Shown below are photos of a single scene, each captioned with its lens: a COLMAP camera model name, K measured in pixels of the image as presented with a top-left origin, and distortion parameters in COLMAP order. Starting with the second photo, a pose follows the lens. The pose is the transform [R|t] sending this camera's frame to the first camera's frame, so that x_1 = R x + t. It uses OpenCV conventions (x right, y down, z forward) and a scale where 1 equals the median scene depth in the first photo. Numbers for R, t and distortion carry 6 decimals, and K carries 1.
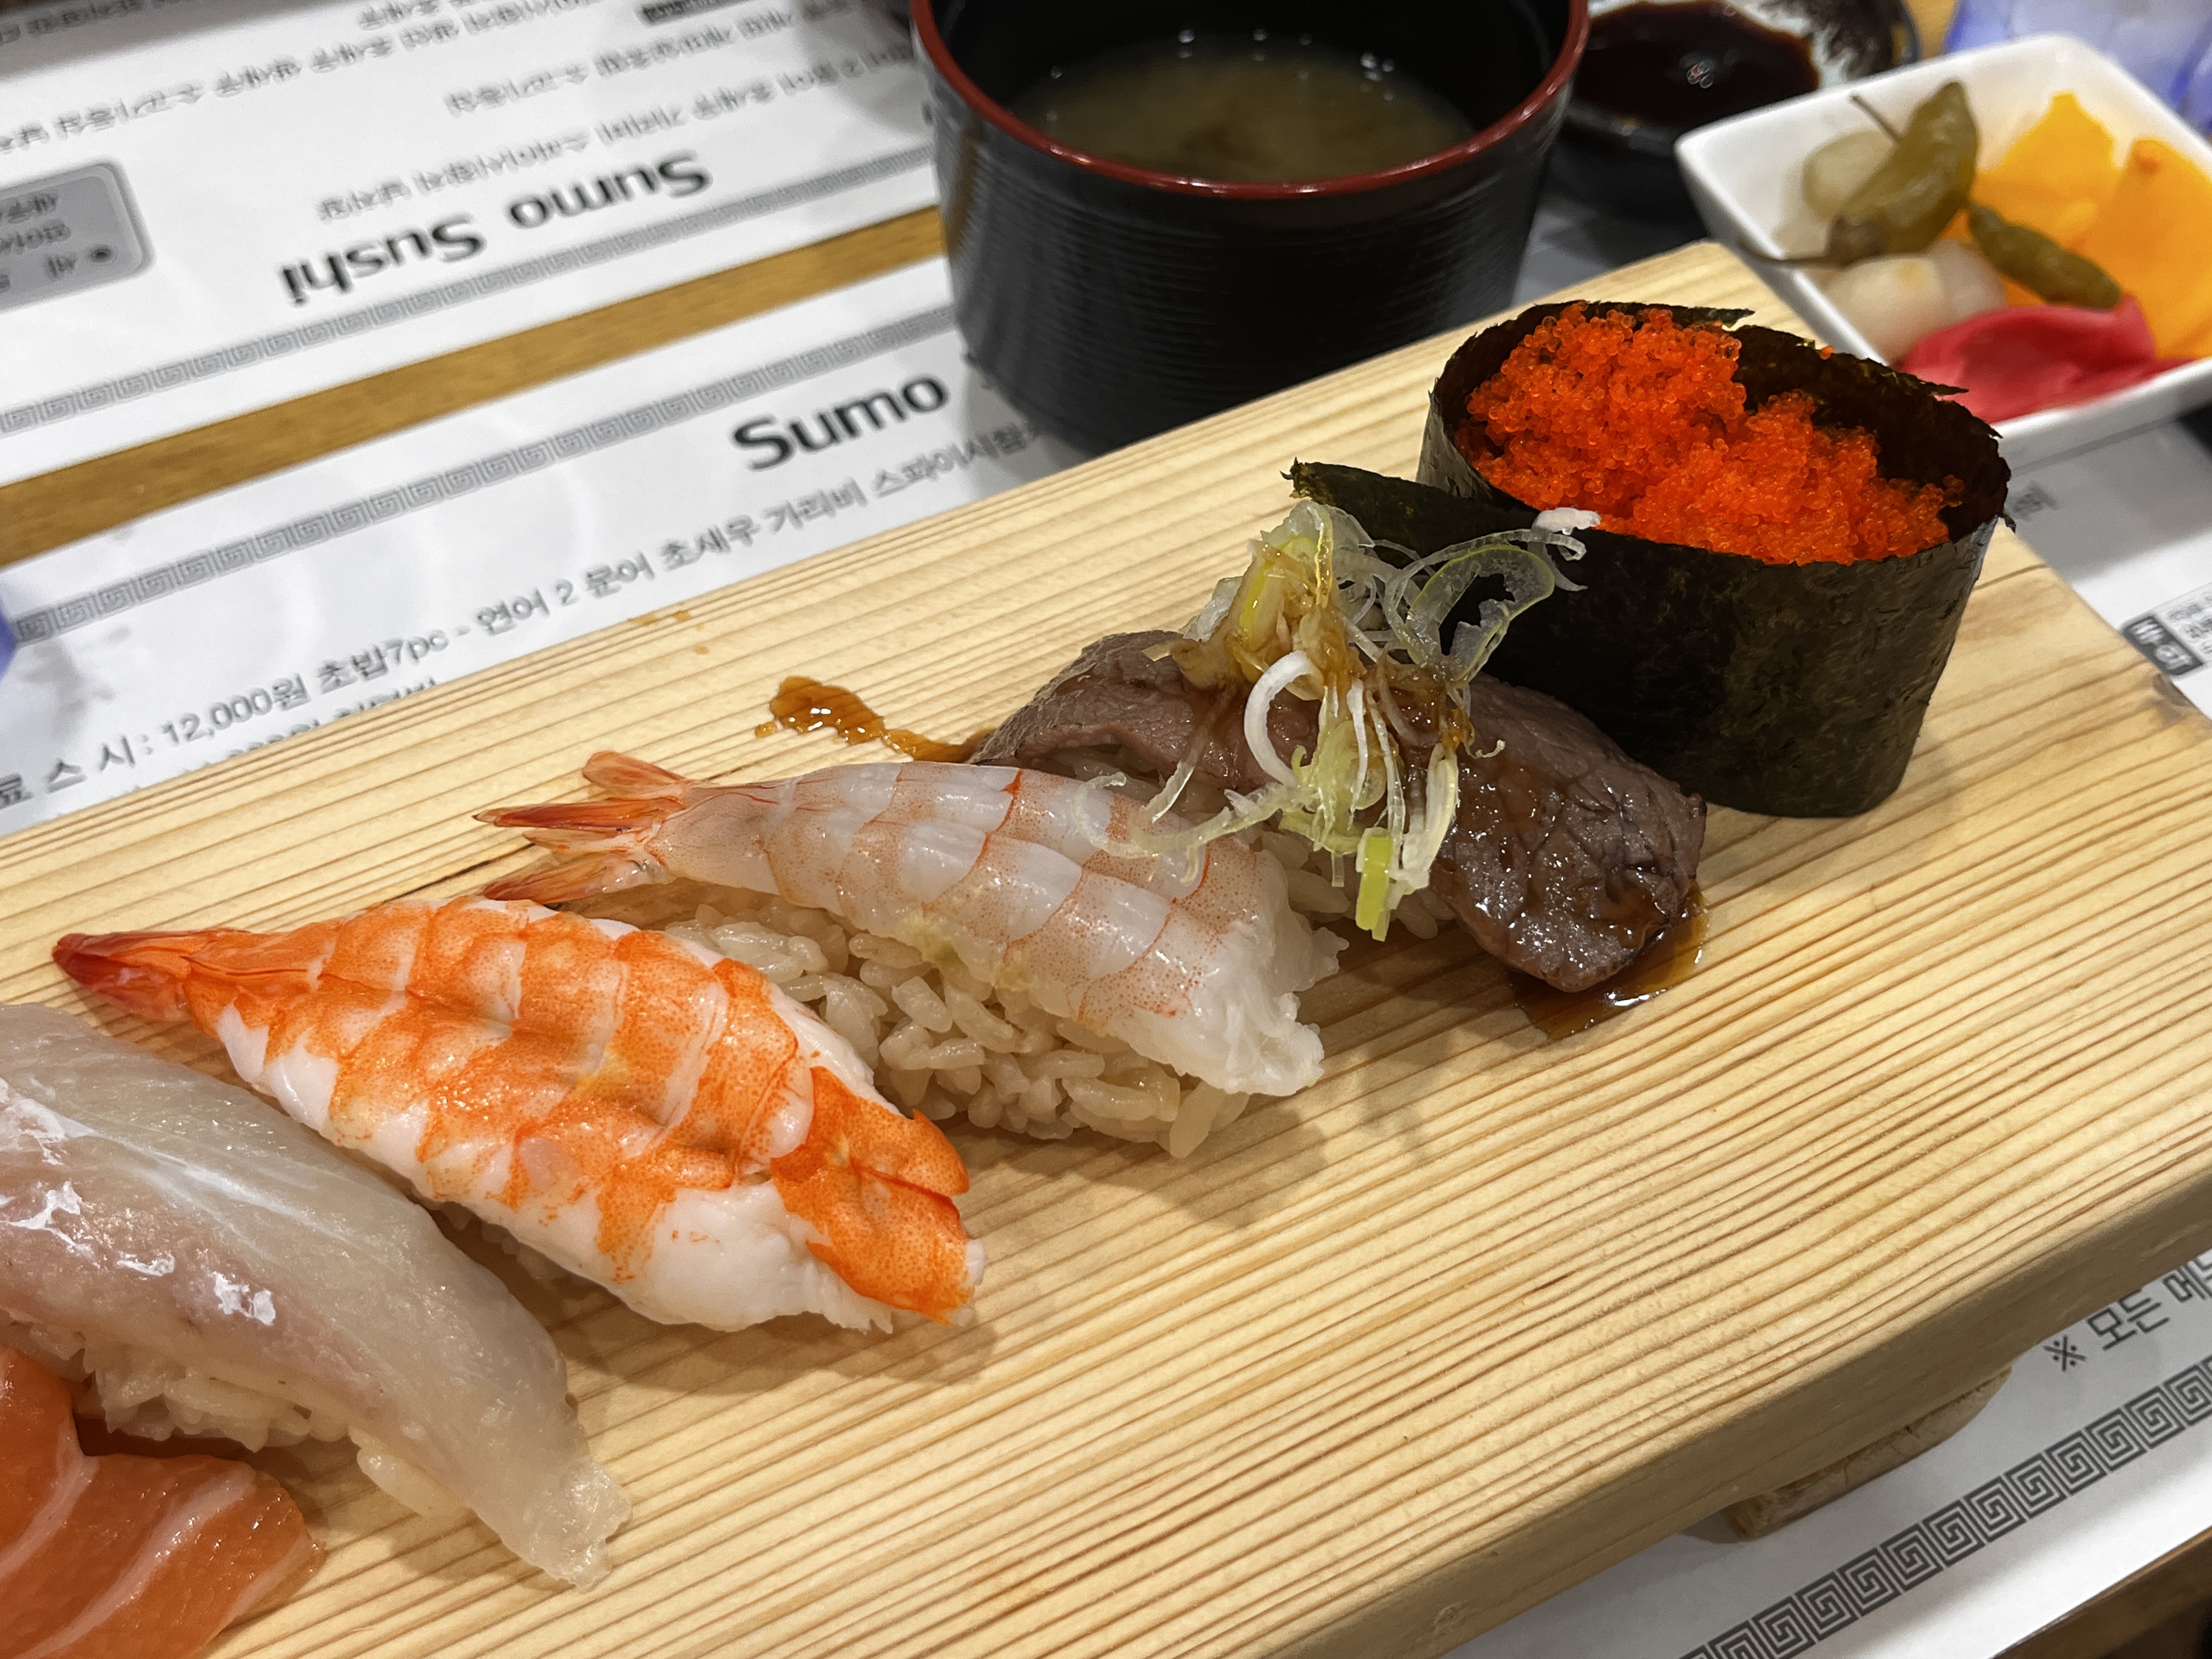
lens RADIAL K [[2322.1, 0, 1106.0], [0, 2322.1, 829.5], [0, 0, 1]] dist [0.087614, -0.257869]
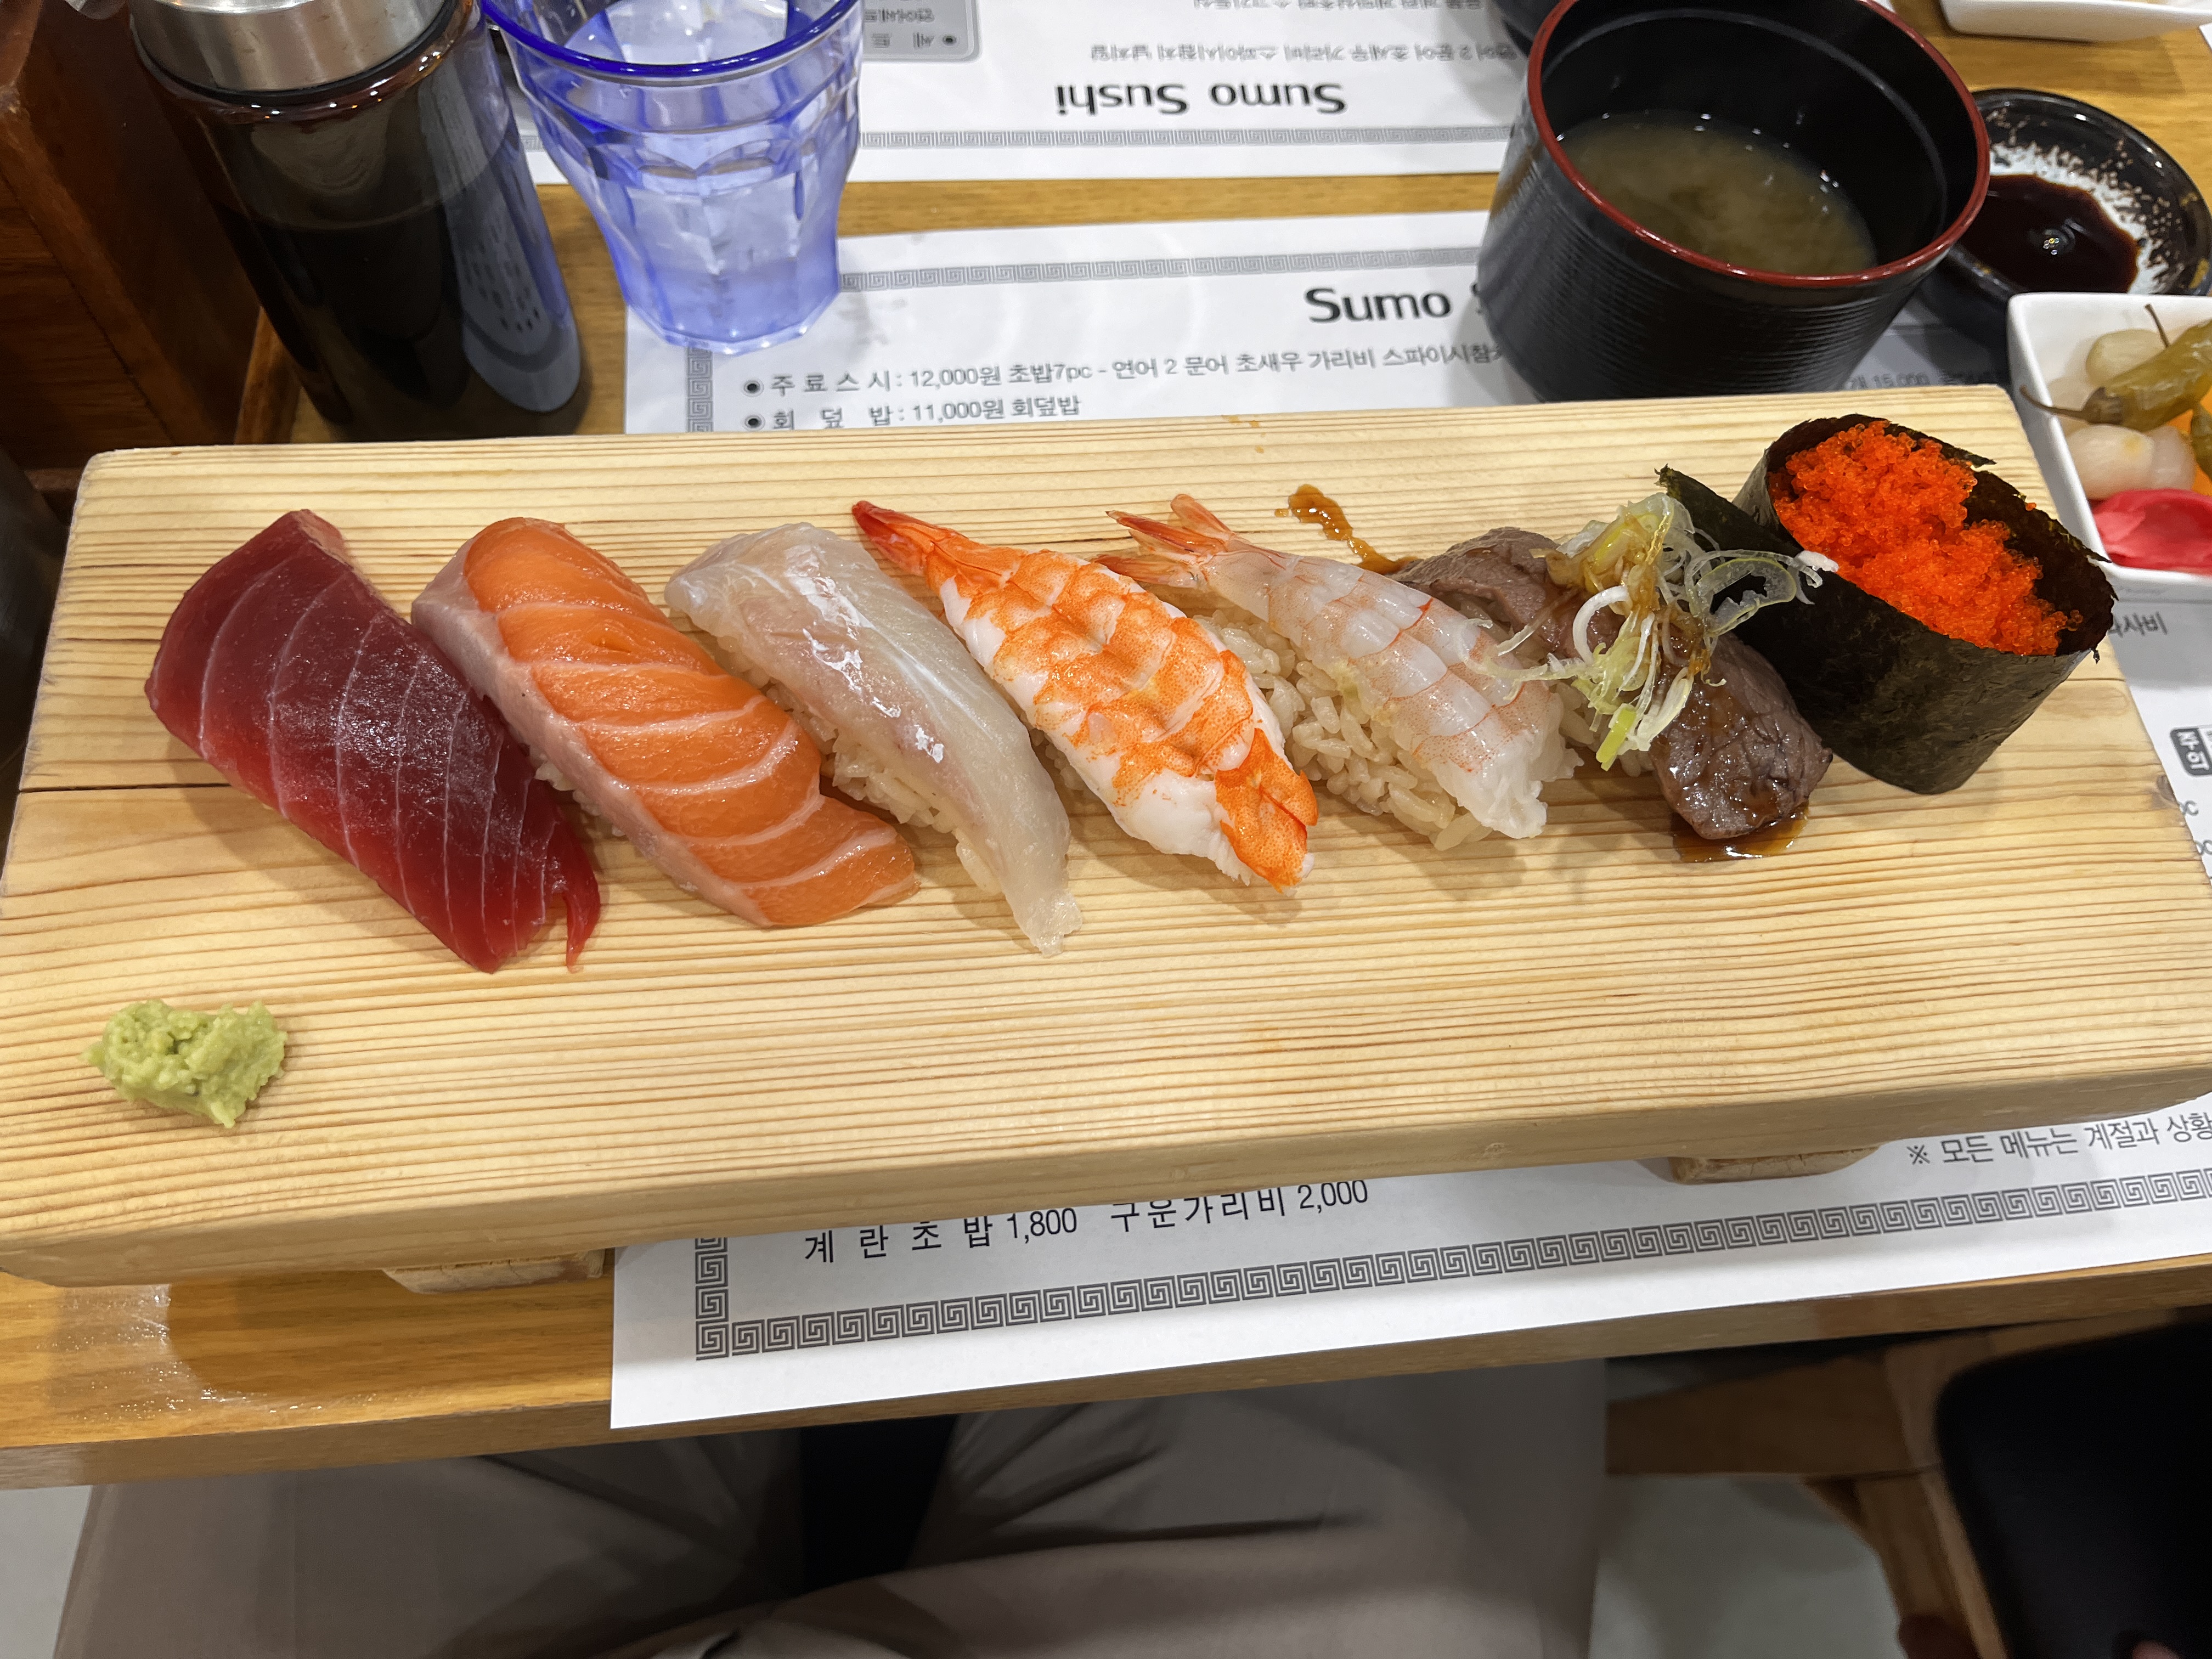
lens RADIAL K [[1710.0, 0, 1106.0], [0, 1710.0, 829.5], [0, 0, 1]] dist [0.030741, -0.063764]
pose [[0.930912, 0.346237, -0.116288, -0.050793], [-0.321136, 0.927573, 0.190999, -0.029535], [0.173996, -0.140459, 0.974678, -0.231286]]
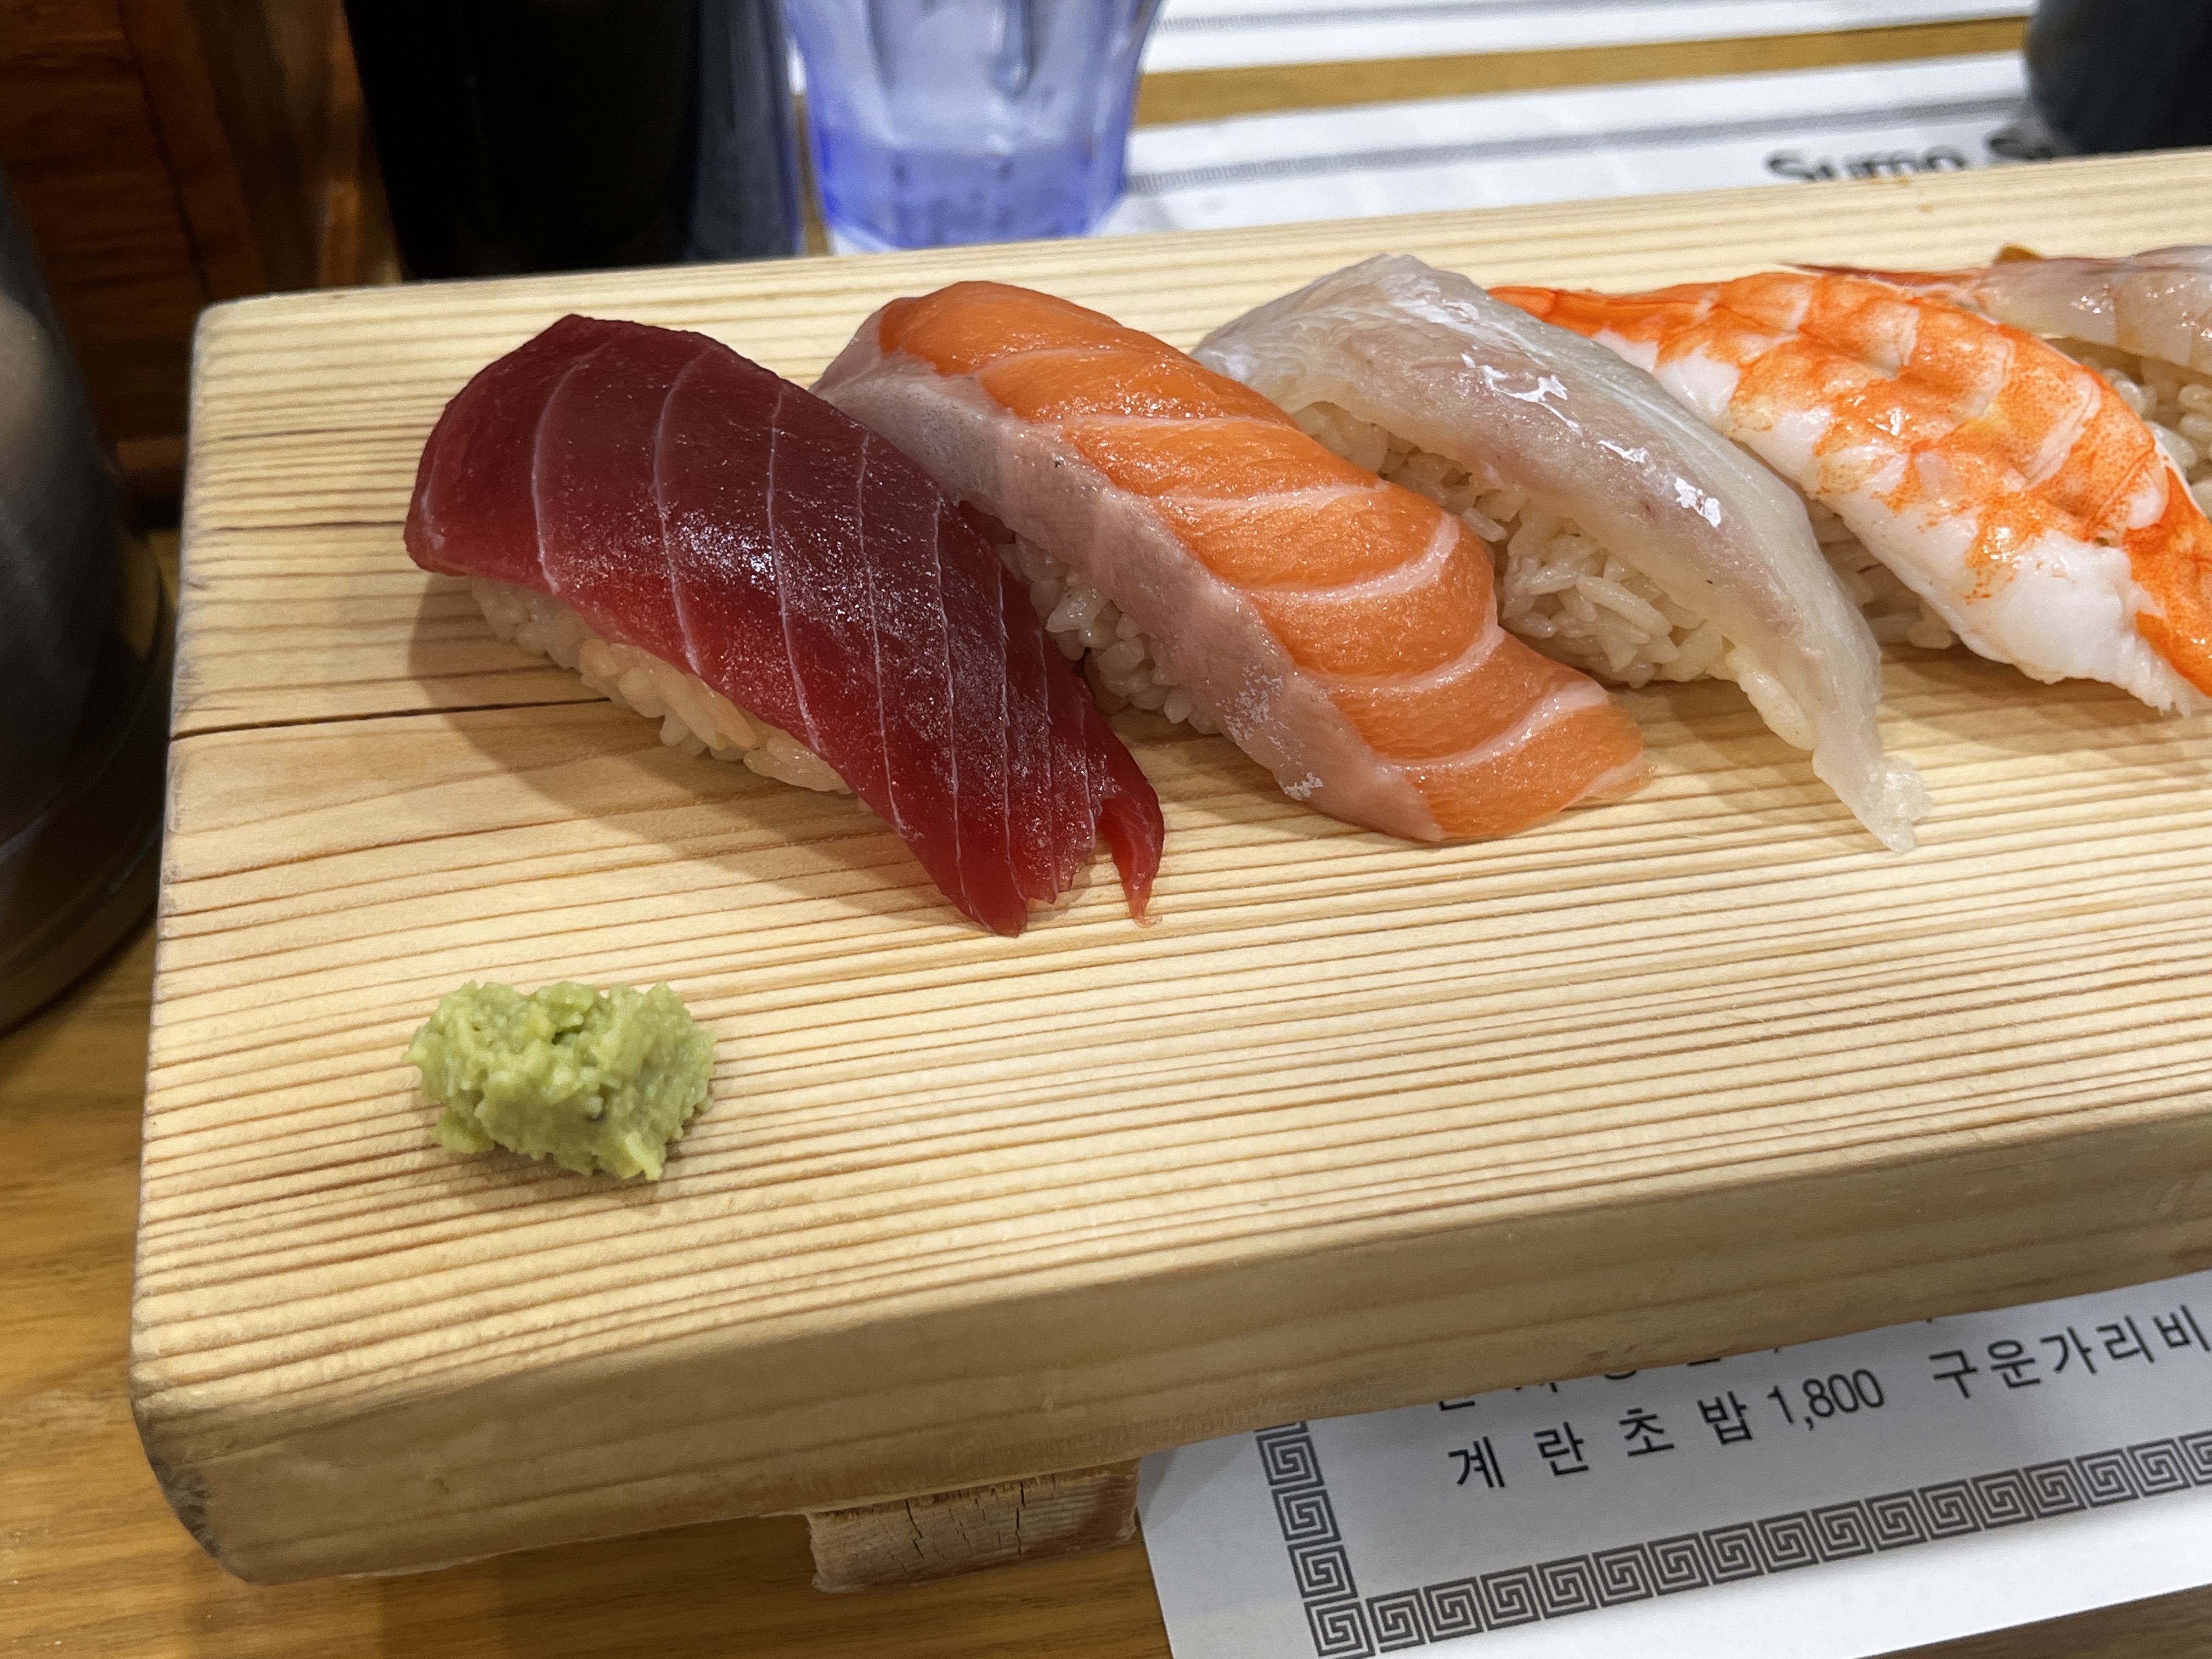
lens RADIAL K [[2322.1, 0, 1106.0], [0, 2322.1, 829.5], [0, 0, 1]] dist [0.087614, -0.257869]
pose [[0.962474, 0.229100, -0.145456, -0.359817], [-0.236077, 0.971193, -0.032429, 0.372571], [0.133836, 0.065551, 0.988833, -0.115366]]
